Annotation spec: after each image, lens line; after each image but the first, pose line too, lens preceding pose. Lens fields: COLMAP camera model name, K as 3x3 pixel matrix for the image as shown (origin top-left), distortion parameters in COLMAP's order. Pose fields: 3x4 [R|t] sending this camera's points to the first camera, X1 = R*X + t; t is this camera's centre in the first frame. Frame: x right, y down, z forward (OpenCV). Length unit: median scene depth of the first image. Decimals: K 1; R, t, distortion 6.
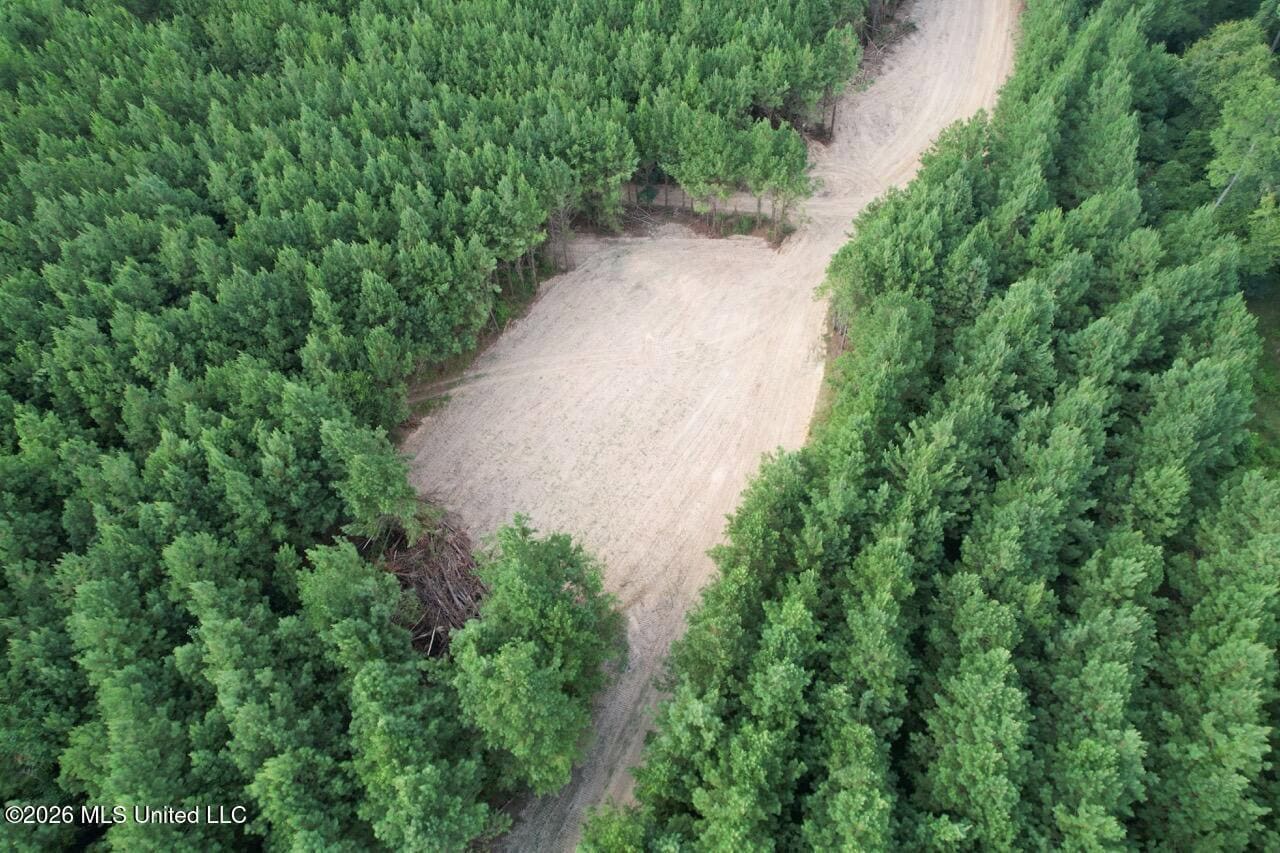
lens RADIAL K [[821.4, 0, 638.3], [0, 821.4, 424.9], [0, 0, 1]] dist [-0.074482, 0.068513]
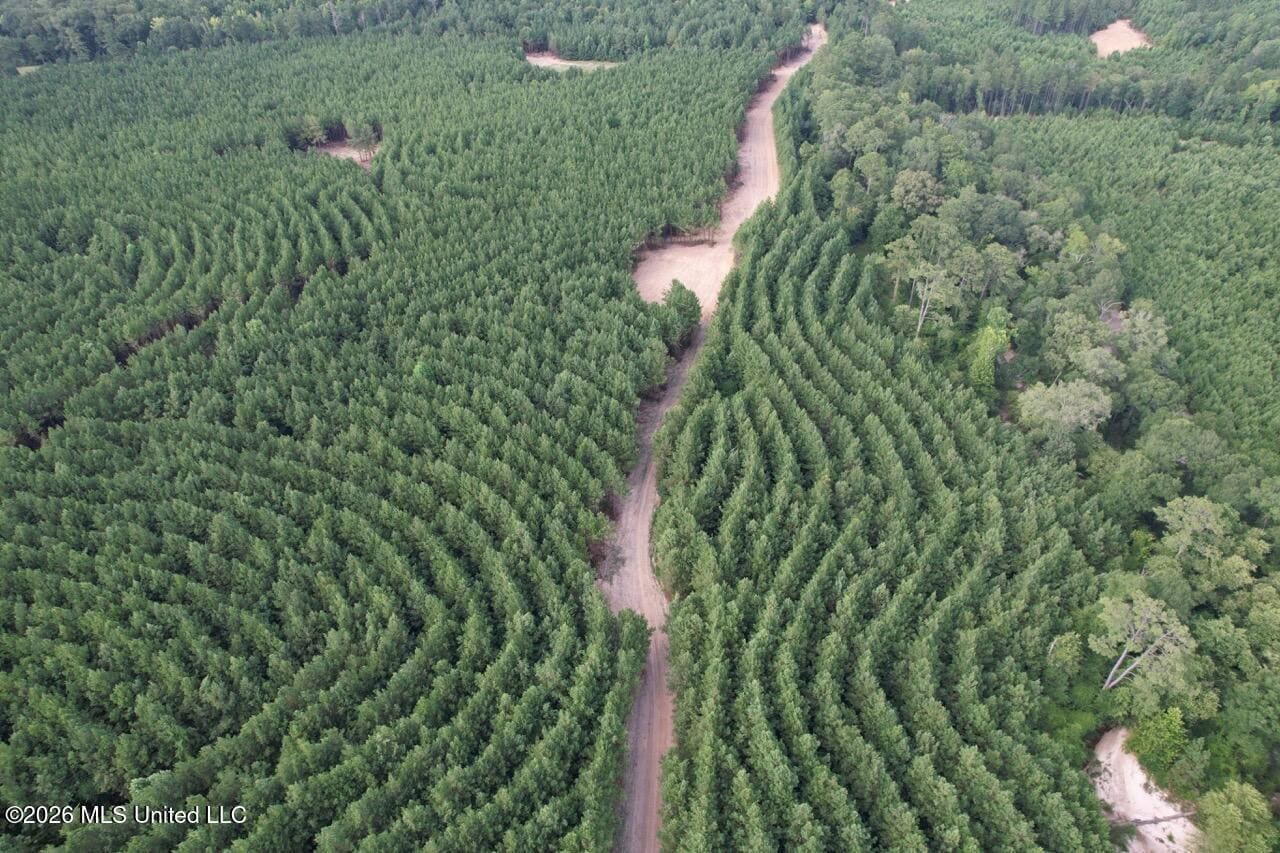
lens RADIAL K [[821.4, 0, 641.5], [0, 821.4, 428.9], [0, 0, 1]] dist [-0.074482, 0.068513]
pose [[0.979973, -0.132344, 0.148787, -0.725496], [0.166117, 0.955355, -0.244340, 1.301244], [-0.109808, 0.264163, 0.958207, -1.951042]]
